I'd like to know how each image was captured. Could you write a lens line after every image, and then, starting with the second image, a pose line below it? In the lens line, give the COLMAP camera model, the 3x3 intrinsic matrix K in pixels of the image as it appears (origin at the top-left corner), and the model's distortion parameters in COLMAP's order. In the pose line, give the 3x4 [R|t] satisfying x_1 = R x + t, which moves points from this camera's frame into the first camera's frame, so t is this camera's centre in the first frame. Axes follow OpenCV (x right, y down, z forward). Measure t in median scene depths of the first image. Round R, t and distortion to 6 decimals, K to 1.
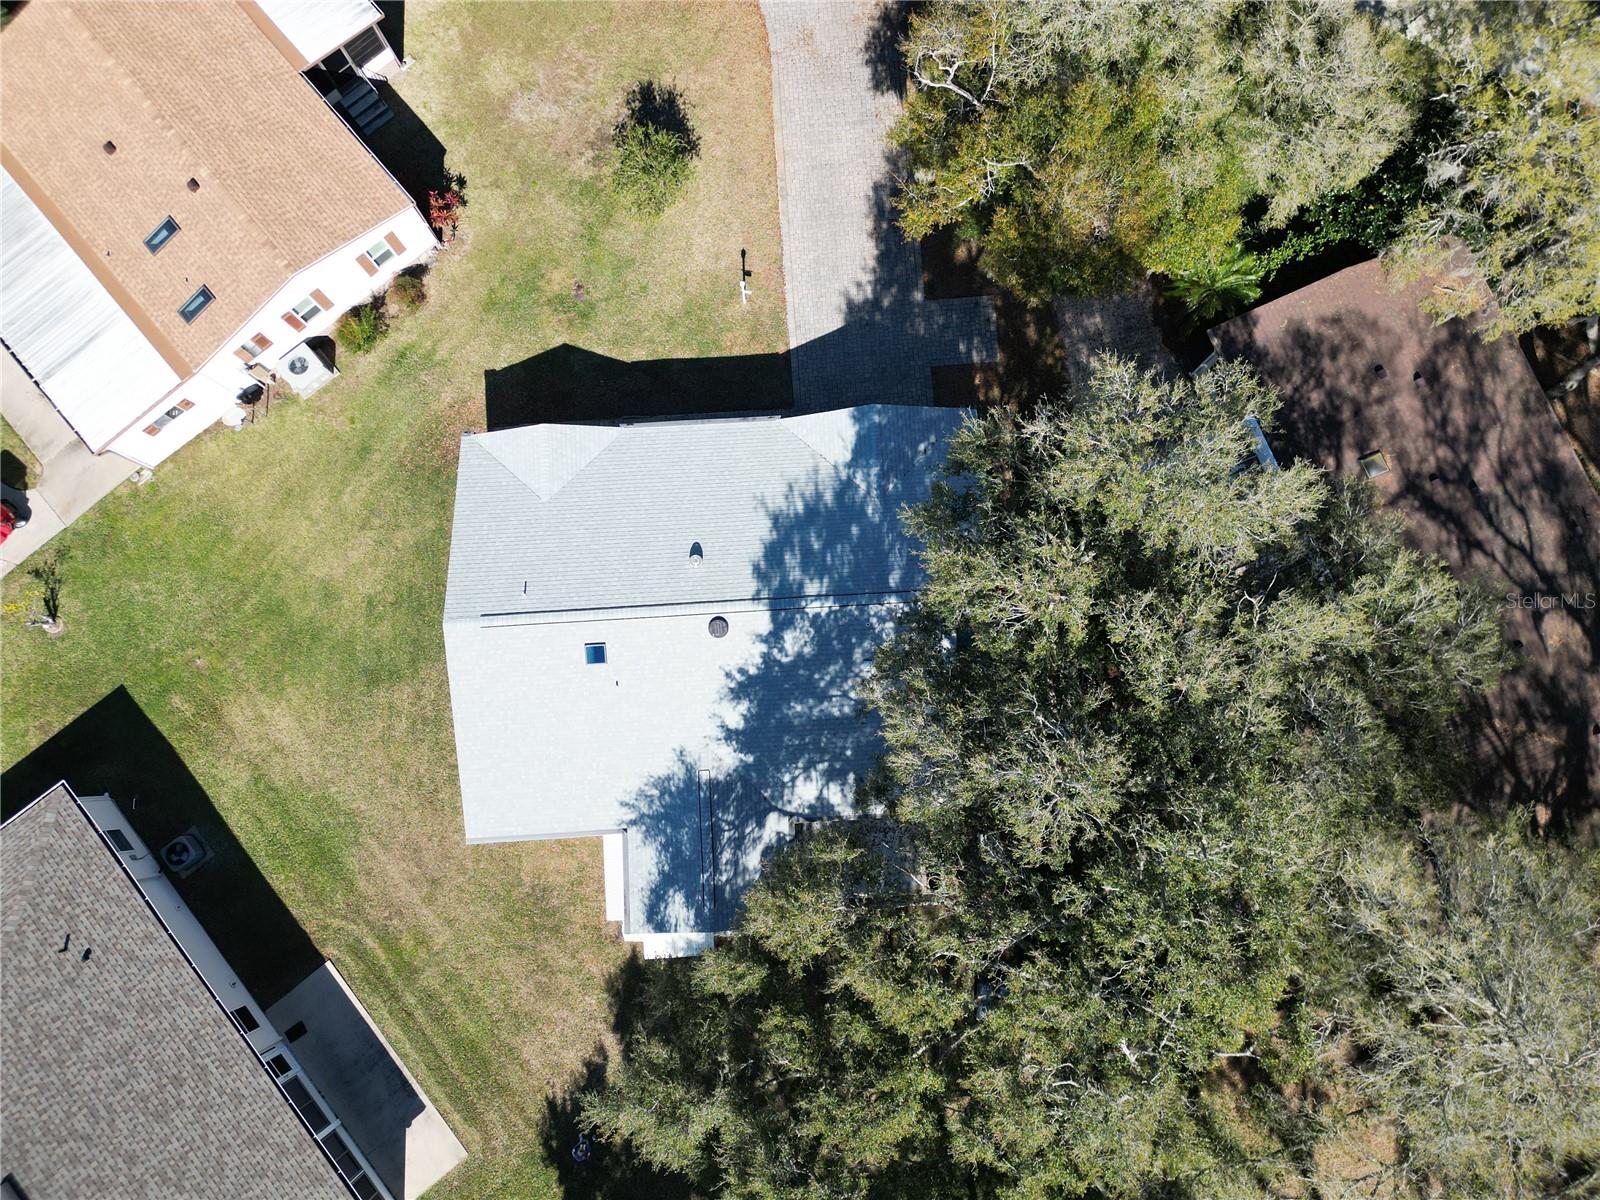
lens RADIAL K [[1156.4, 0, 790.4], [0, 1156.4, 603.8], [0, 0, 1]] dist [0.037589, -0.021242]
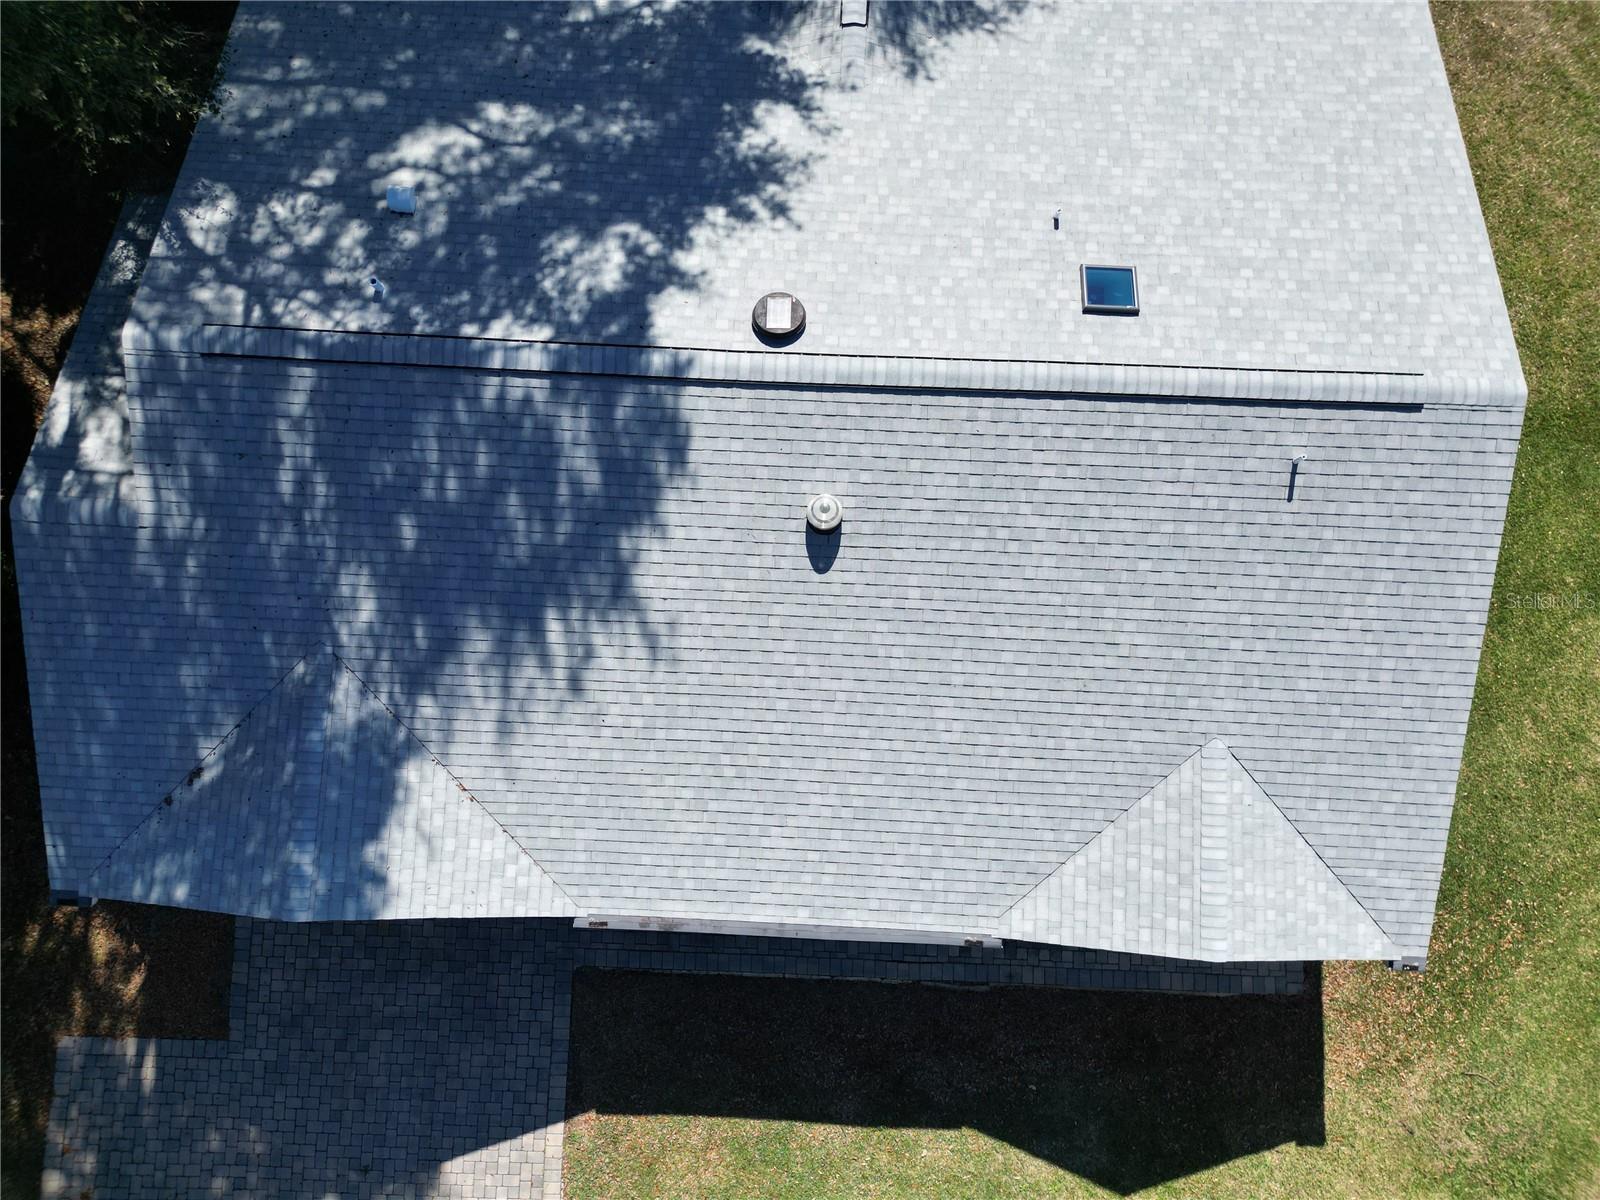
lens RADIAL K [[1156.4, 0, 791.1], [0, 1156.4, 595.0], [0, 0, 1]] dist [0.037589, -0.021242]
pose [[-0.994411, -0.103233, 0.022126, -0.077155], [0.105419, -0.959369, 0.261722, -0.158085], [-0.005792, 0.262592, 0.964890, 0.619708]]
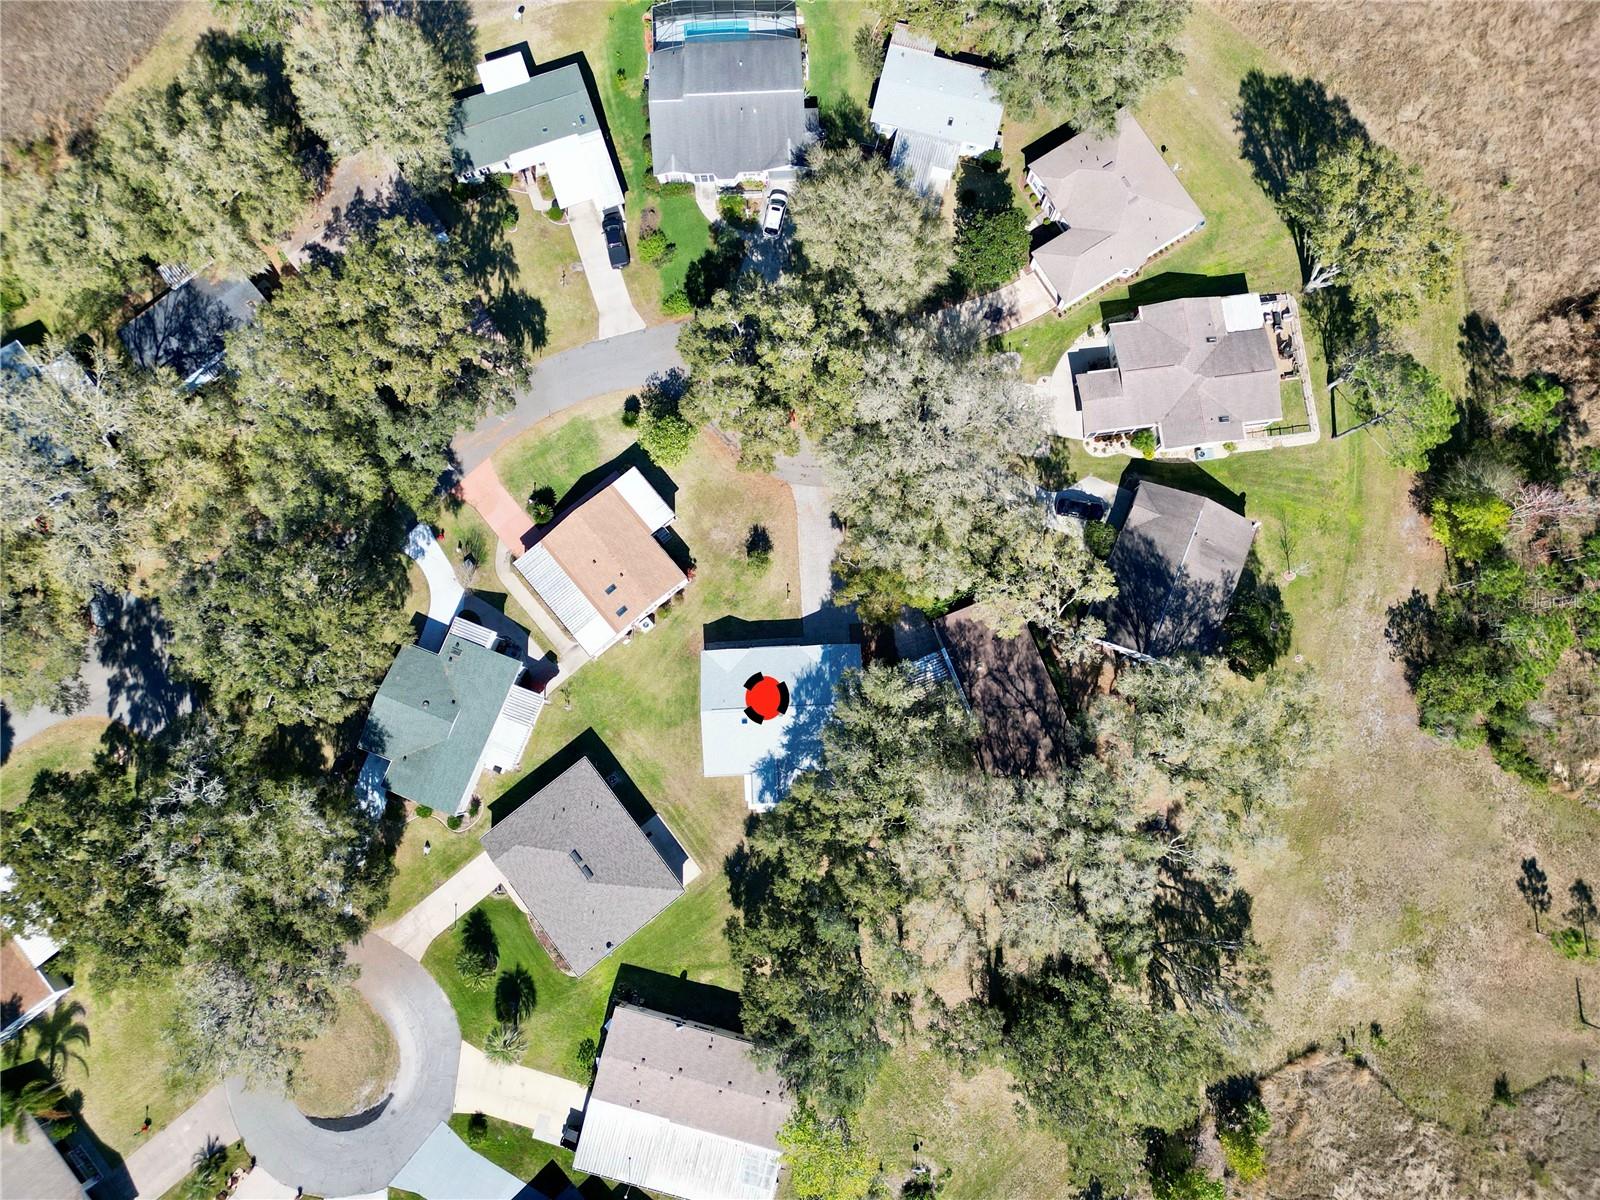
lens RADIAL K [[1156.4, 0, 796.4], [0, 1156.4, 587.6], [0, 0, 1]] dist [0.037589, -0.021242]
pose [[0.999921, 0.012542, -0.000865, -0.017041], [-0.012549, 0.999884, -0.008688, -0.304551], [0.000756, 0.008698, 0.999962, -2.275519]]
